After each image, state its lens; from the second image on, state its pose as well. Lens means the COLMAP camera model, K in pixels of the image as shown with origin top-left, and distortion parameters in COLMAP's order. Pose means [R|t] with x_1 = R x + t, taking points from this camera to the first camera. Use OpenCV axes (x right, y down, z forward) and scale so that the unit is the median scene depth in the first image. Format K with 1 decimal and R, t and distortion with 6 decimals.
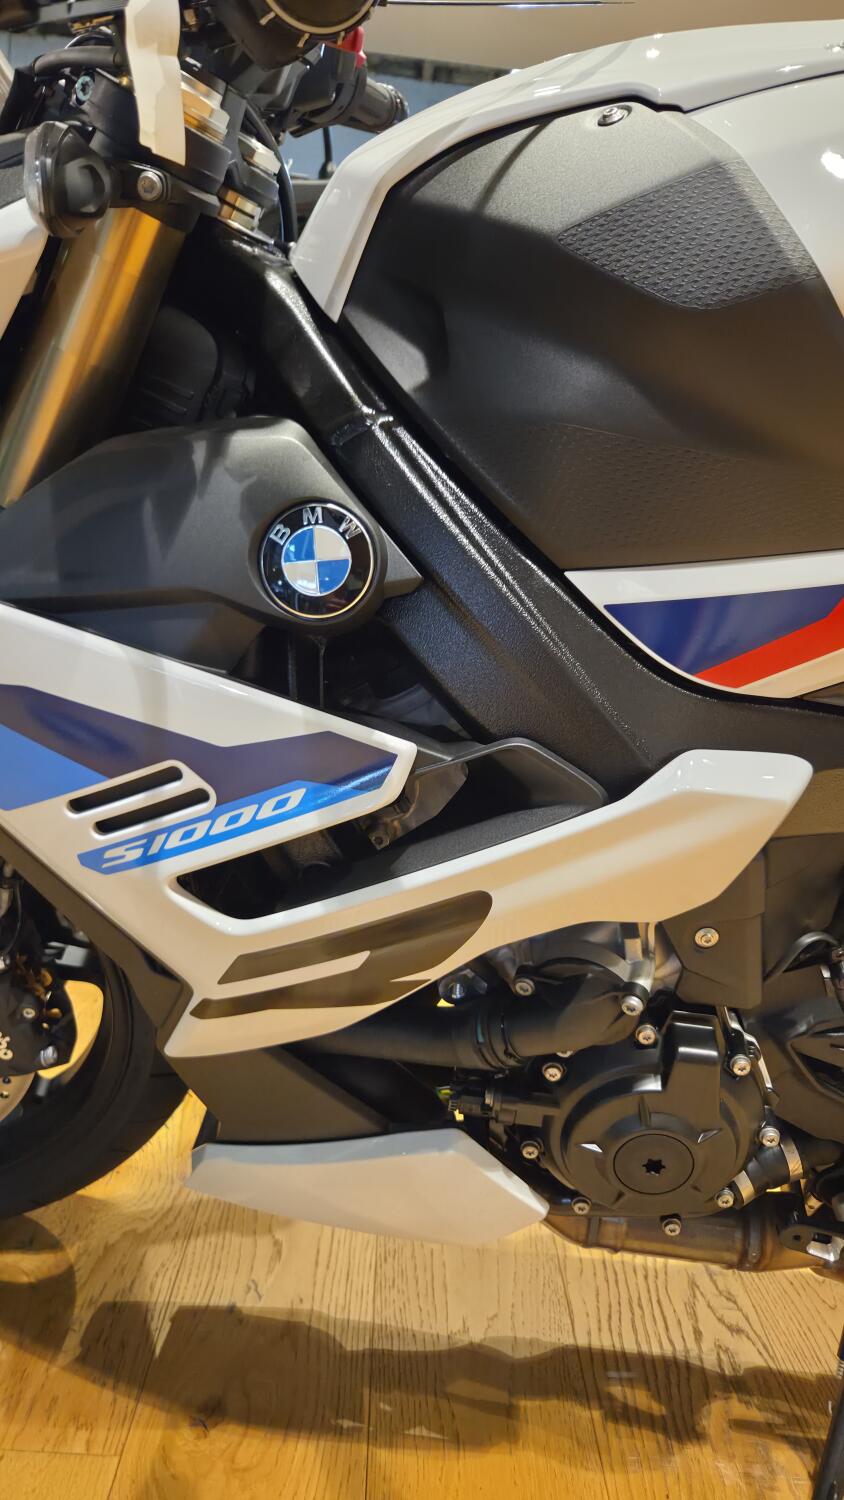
lens RADIAL K [[1019.5, 0, 440.3], [0, 1019.5, 743.3], [0, 0, 1]] dist [0.043464, -0.036771]
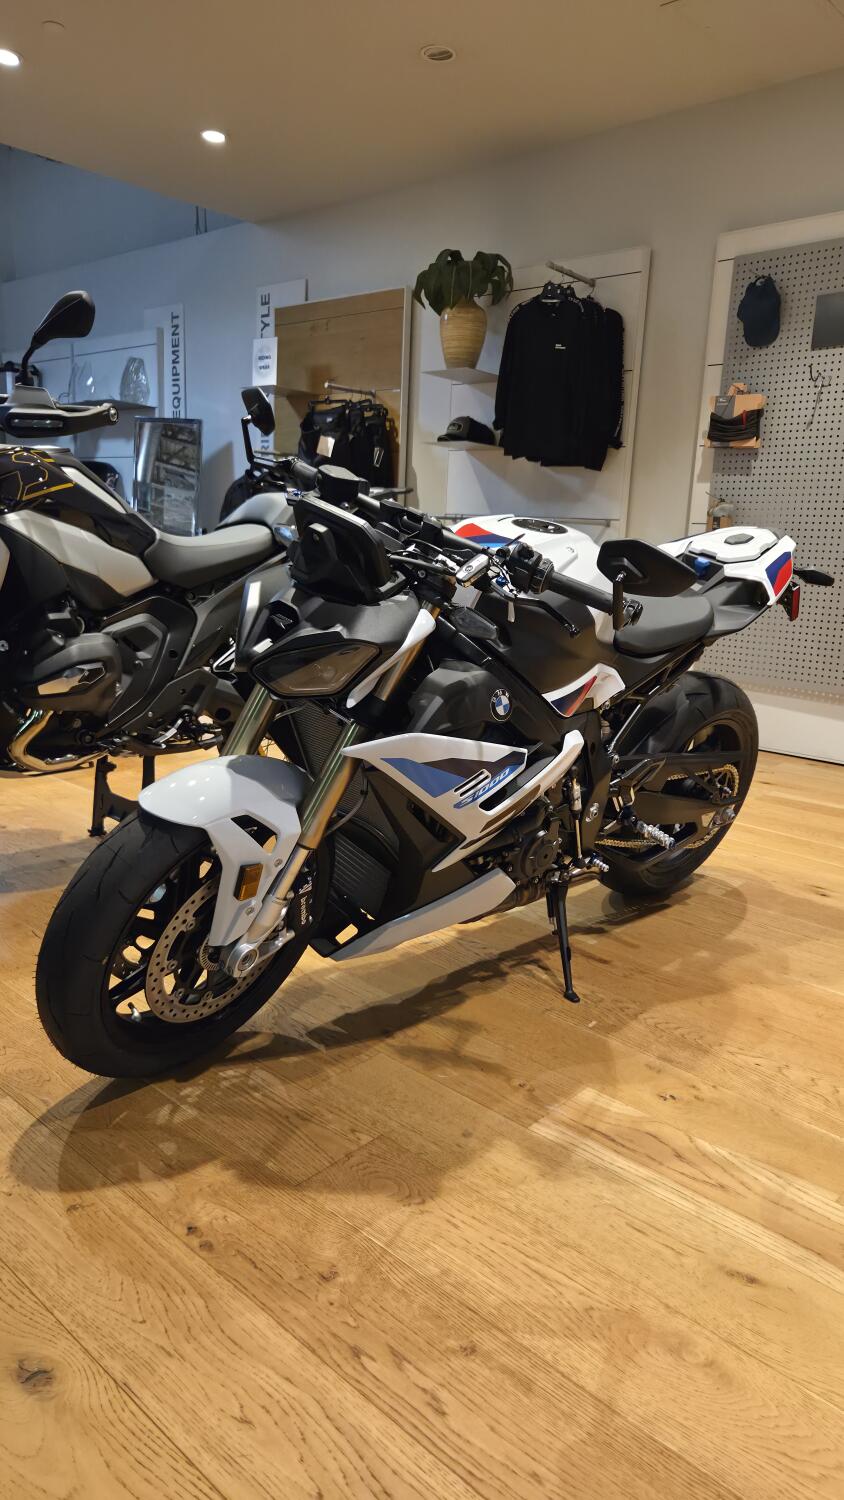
lens RADIAL K [[1019.5, 0, 440.3], [0, 1019.5, 743.3], [0, 0, 1]] dist [0.043464, -0.036771]
pose [[0.688287, -0.225907, 0.689367, -2.584866], [0.164893, 0.974122, 0.154587, -0.595823], [-0.706450, 0.007272, 0.707726, -1.285079]]
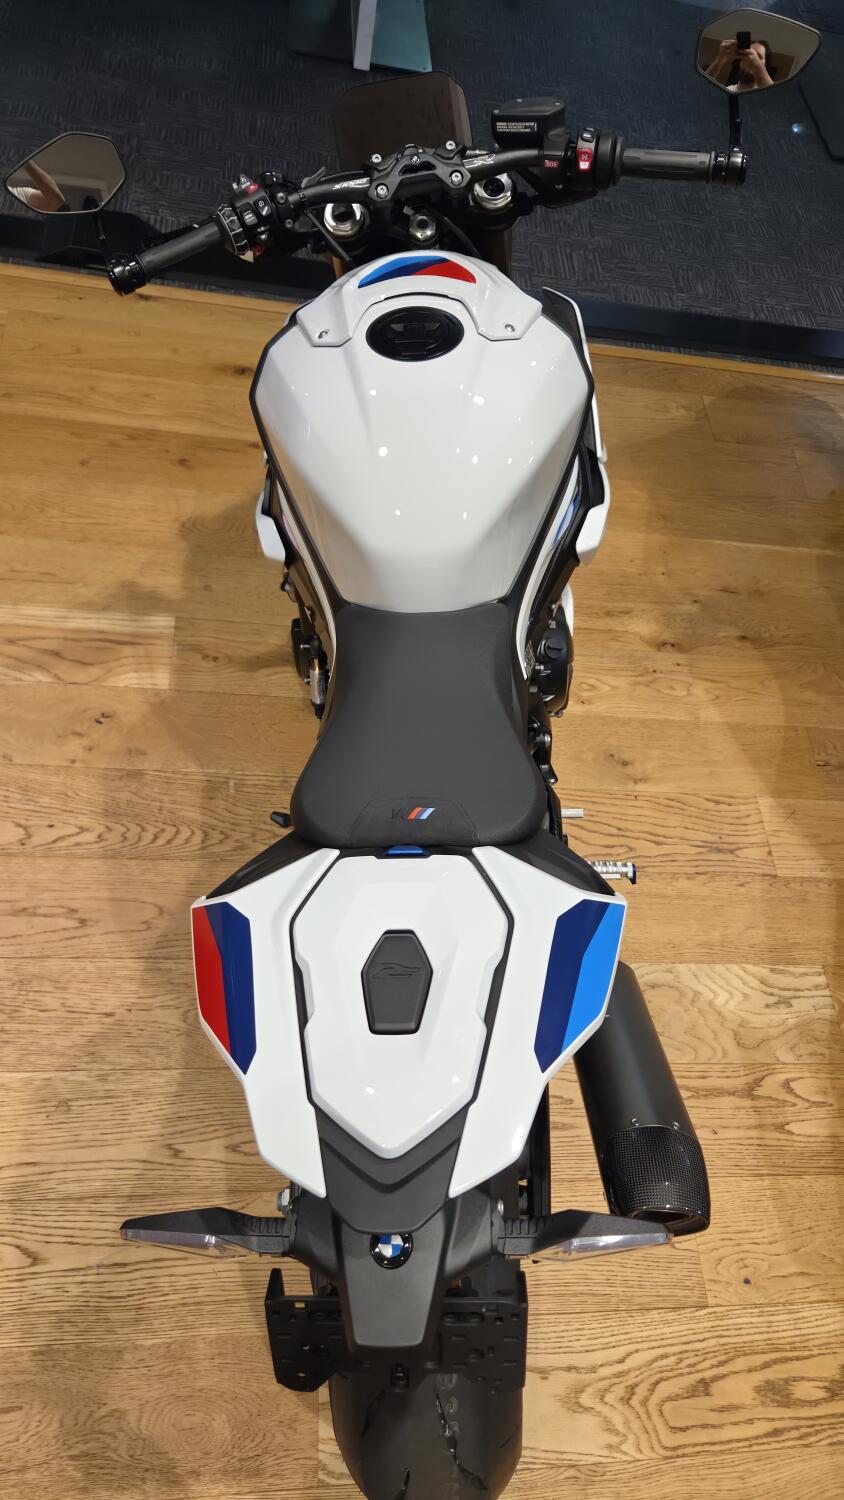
lens RADIAL K [[1019.5, 0, 440.3], [0, 1019.5, 743.3], [0, 0, 1]] dist [0.043464, -0.036771]
pose [[0.049069, 0.776143, -0.628645, 2.546687], [-0.363277, 0.600164, 0.712624, -1.822399], [0.930388, 0.193404, 0.311404, 0.638642]]
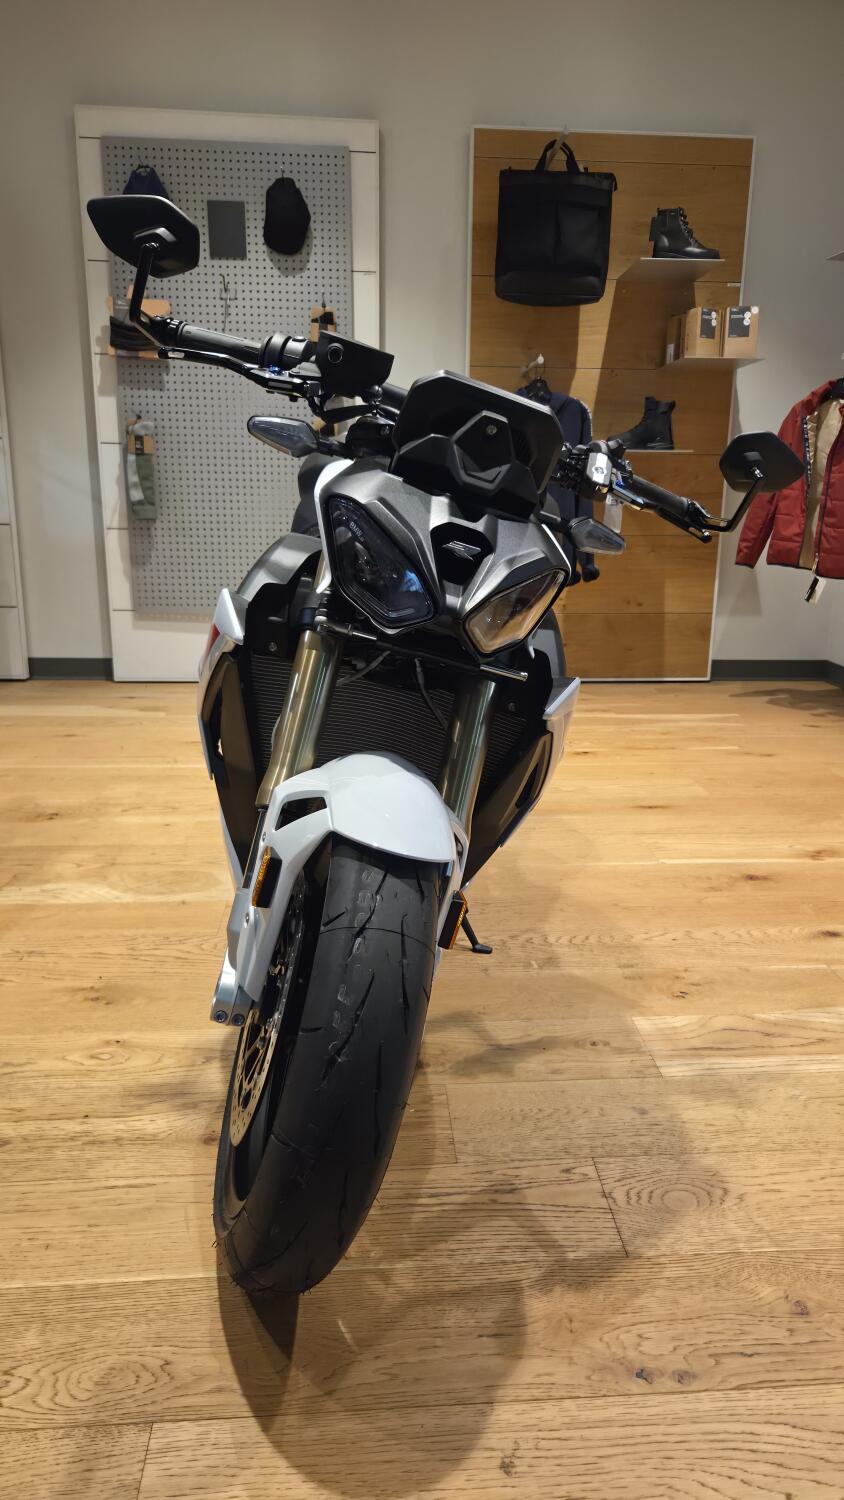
lens RADIAL K [[1007.6, 0, 455.9], [0, 1007.6, 739.3], [0, 0, 1]] dist [0.052184, -0.037962]
pose [[-0.064791, -0.346051, 0.935976, -2.886093], [0.156949, 0.922739, 0.352021, -0.959454], [-0.985479, 0.169708, -0.005473, 1.283193]]
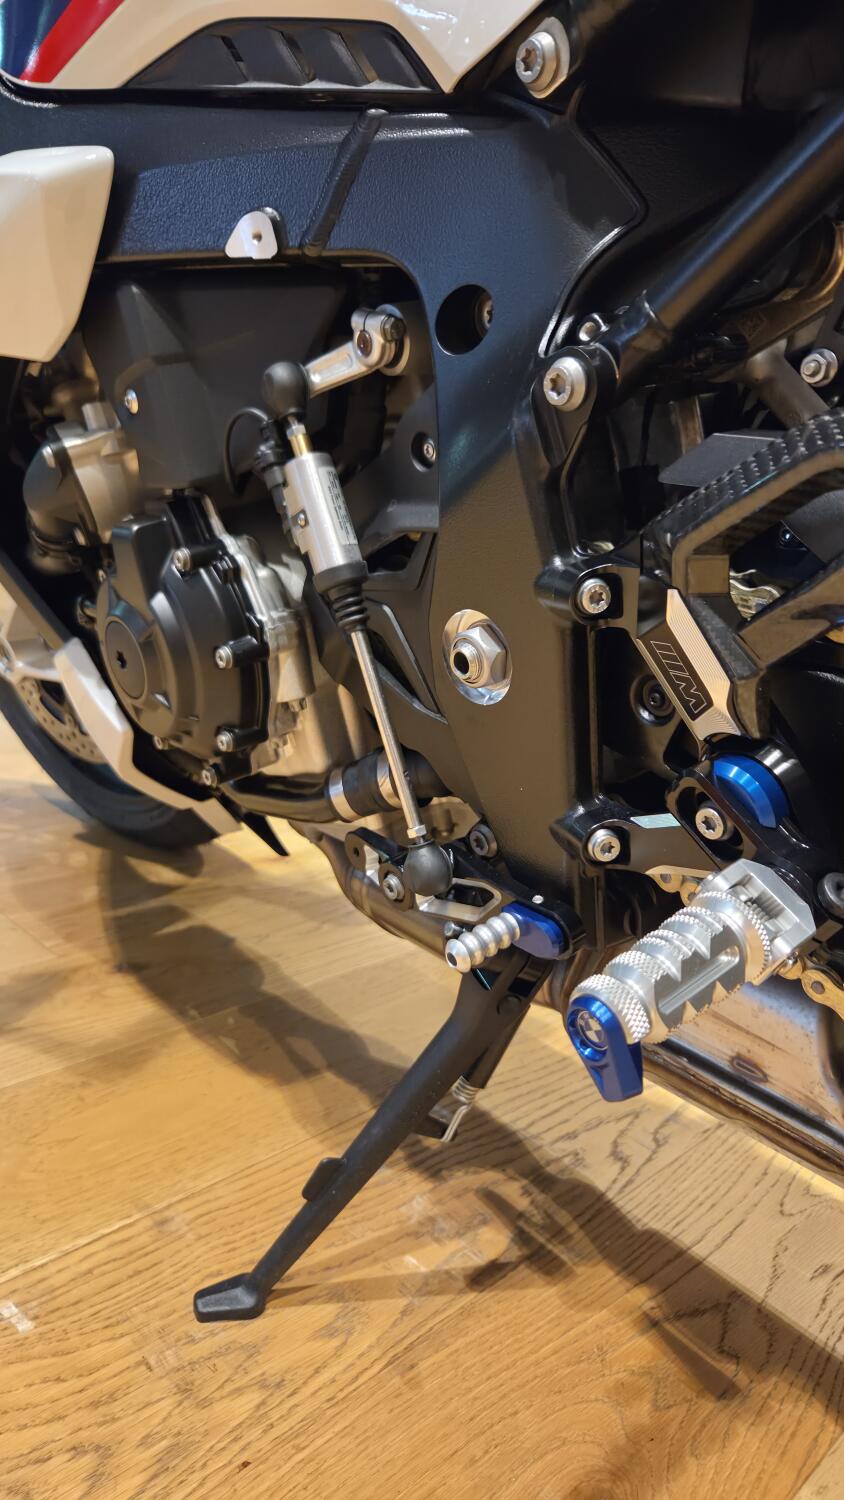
lens RADIAL K [[1019.5, 0, 440.3], [0, 1019.5, 743.3], [0, 0, 1]] dist [0.043464, -0.036771]
pose [[0.686168, 0.111043, -0.718918, 1.323010], [-0.147390, 0.989005, 0.012085, 0.506227], [0.712355, 0.097669, 0.694990, 0.626805]]
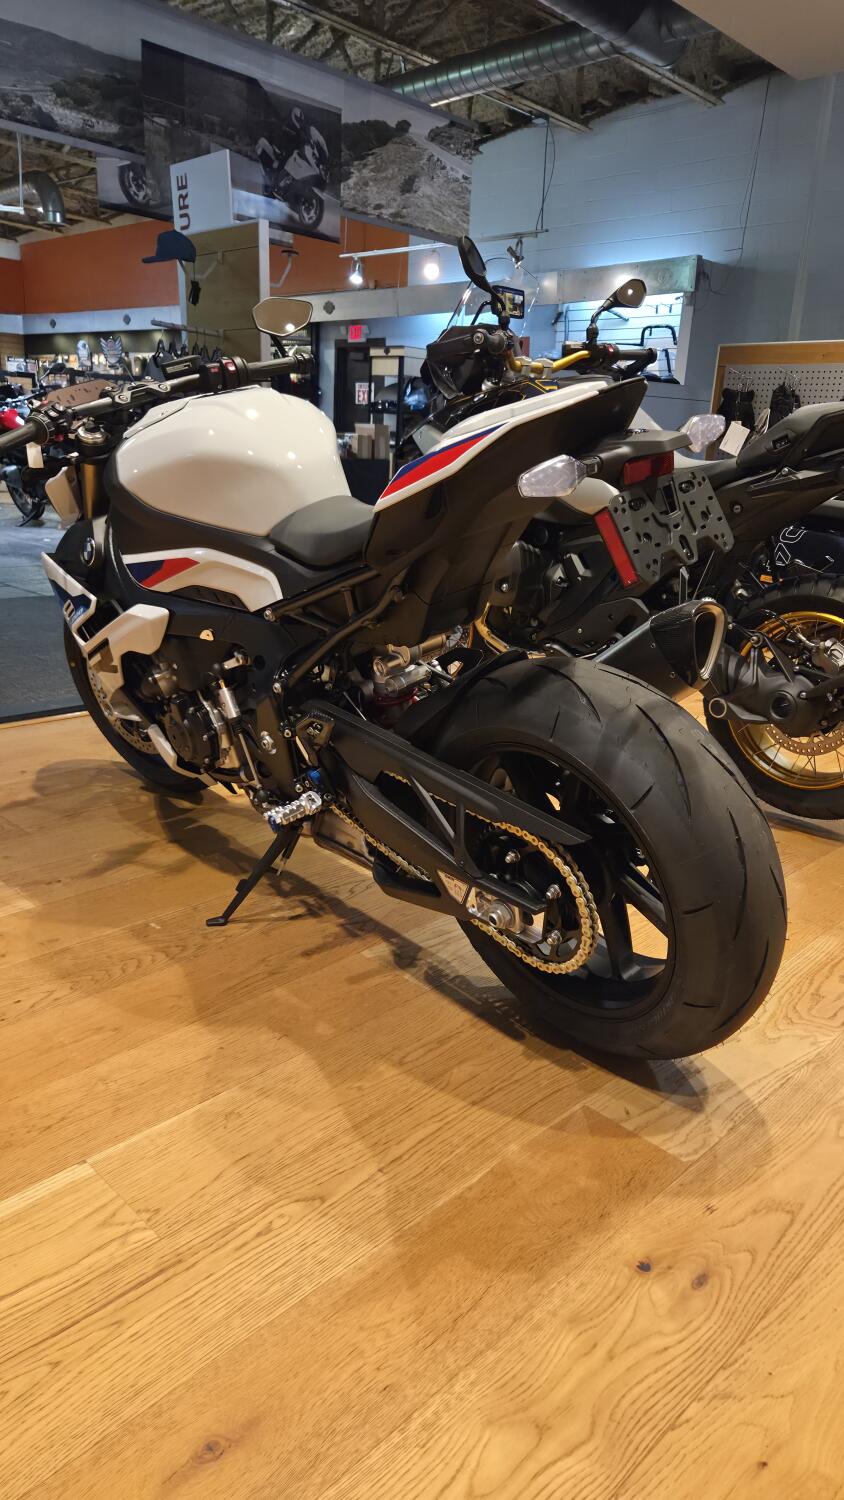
lens RADIAL K [[1007.6, 0, 455.9], [0, 1007.6, 739.3], [0, 0, 1]] dist [0.052184, -0.037962]
pose [[0.704124, 0.130186, -0.698040, 3.610451], [-0.111962, 0.991107, 0.071907, 0.101079], [0.701194, 0.027523, 0.712439, -0.787013]]
